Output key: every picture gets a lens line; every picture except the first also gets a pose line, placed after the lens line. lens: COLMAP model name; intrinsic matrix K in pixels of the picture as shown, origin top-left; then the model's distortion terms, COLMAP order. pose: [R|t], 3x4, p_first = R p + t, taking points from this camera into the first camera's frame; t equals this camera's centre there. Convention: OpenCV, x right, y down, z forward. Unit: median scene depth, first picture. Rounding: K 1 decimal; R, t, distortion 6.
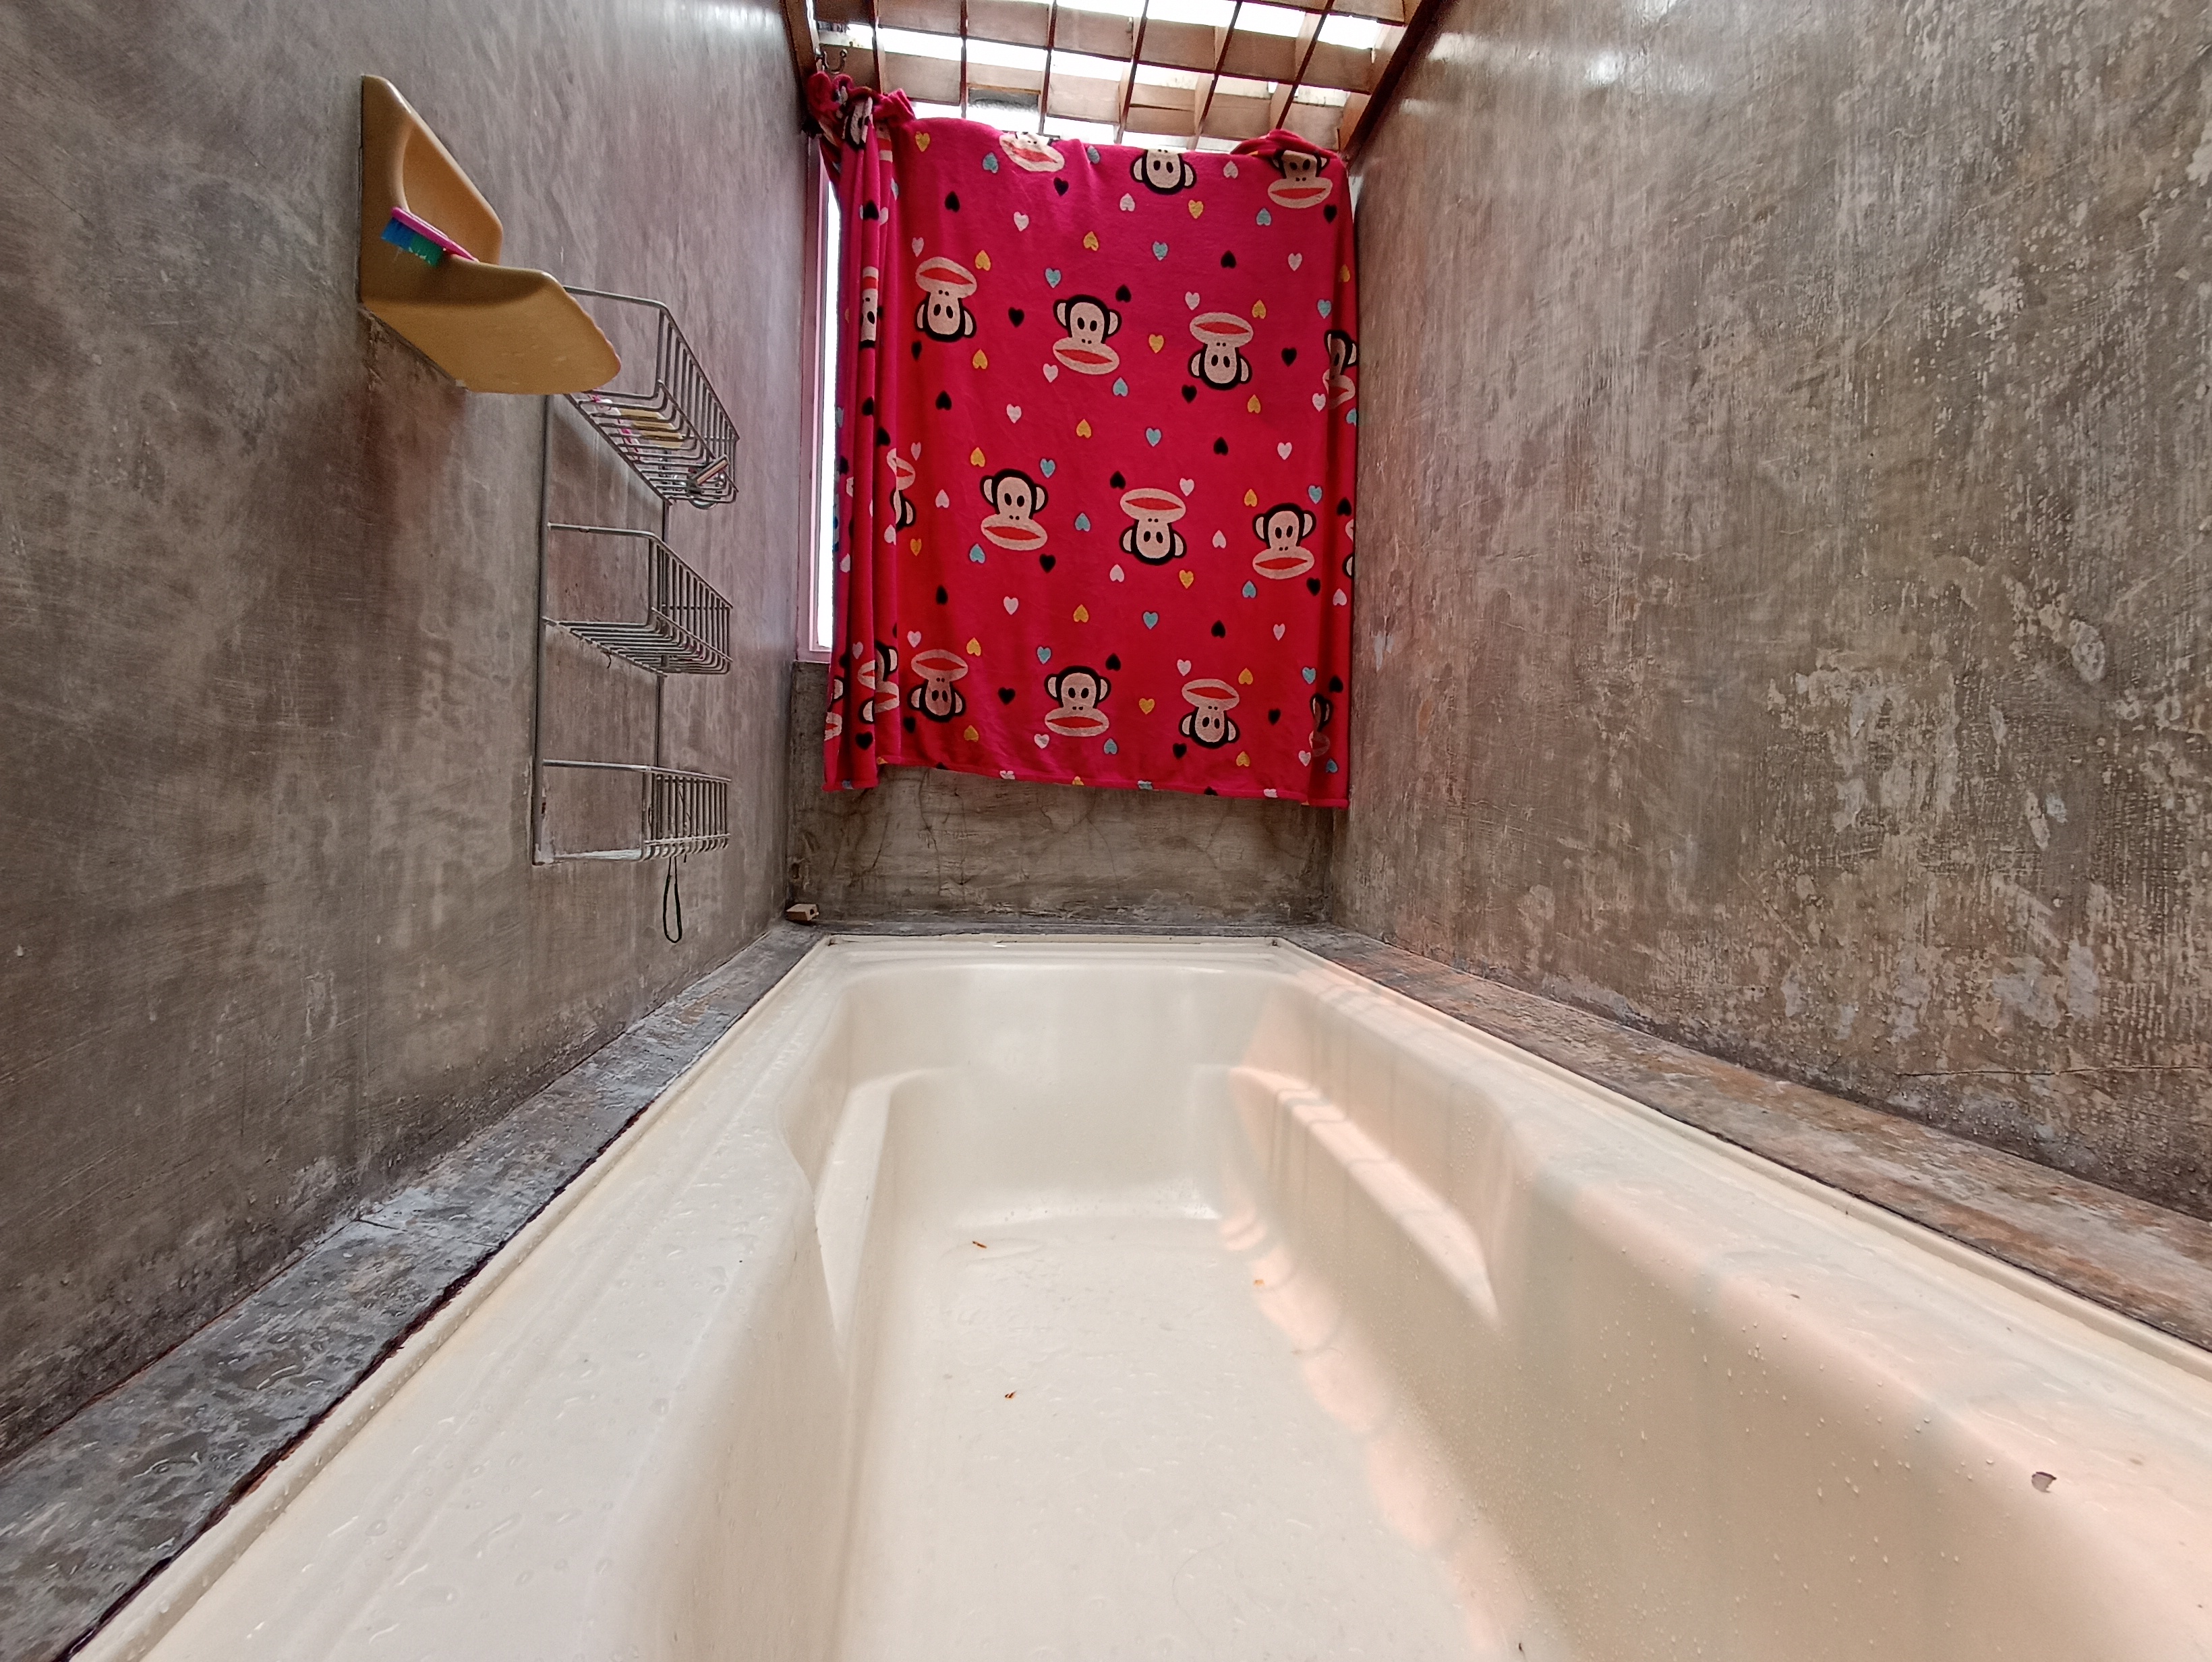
lens RADIAL K [[1010.3, 0, 1107.7], [0, 1010.3, 819.0], [0, 0, 1]] dist [-0.002614, -0.000651]
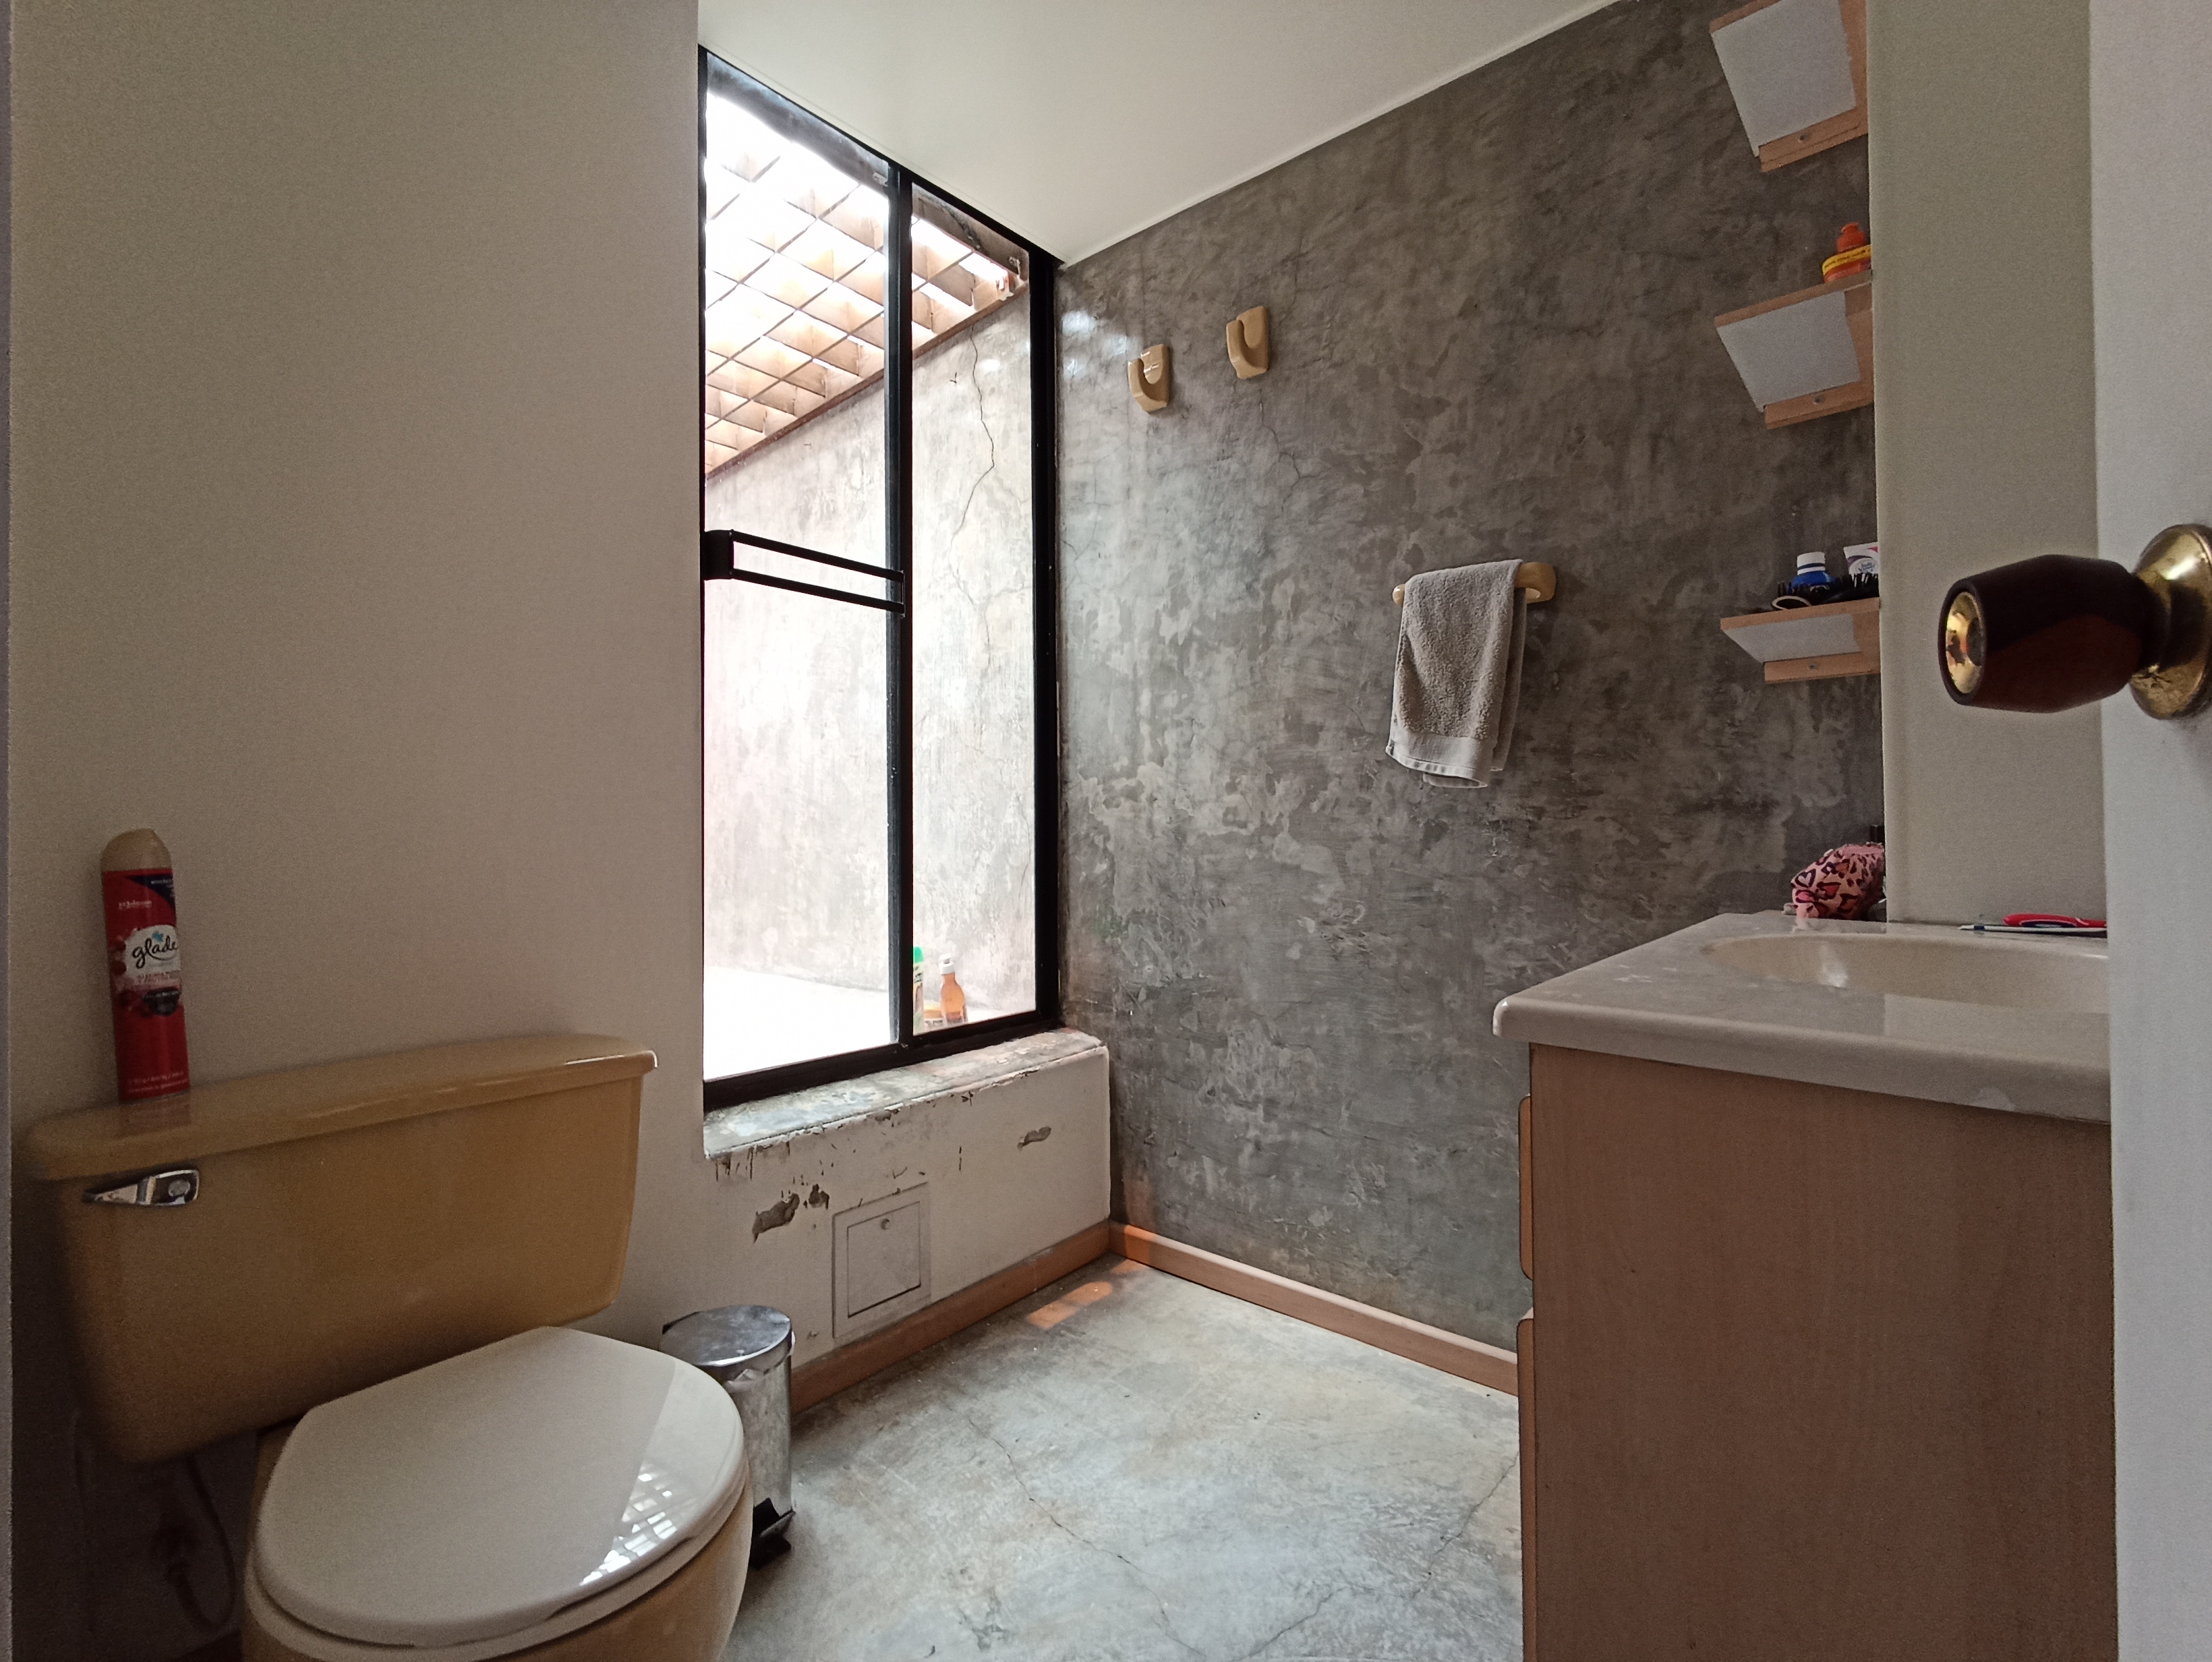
lens RADIAL K [[1010.3, 0, 1105.9], [0, 1010.3, 821.4], [0, 0, 1]] dist [-0.002614, -0.000651]
pose [[0.738686, -0.018891, 0.673785, -0.614258], [0.030859, 0.999507, -0.005807, -0.154012], [-0.673343, 0.025082, 0.738905, -1.351005]]
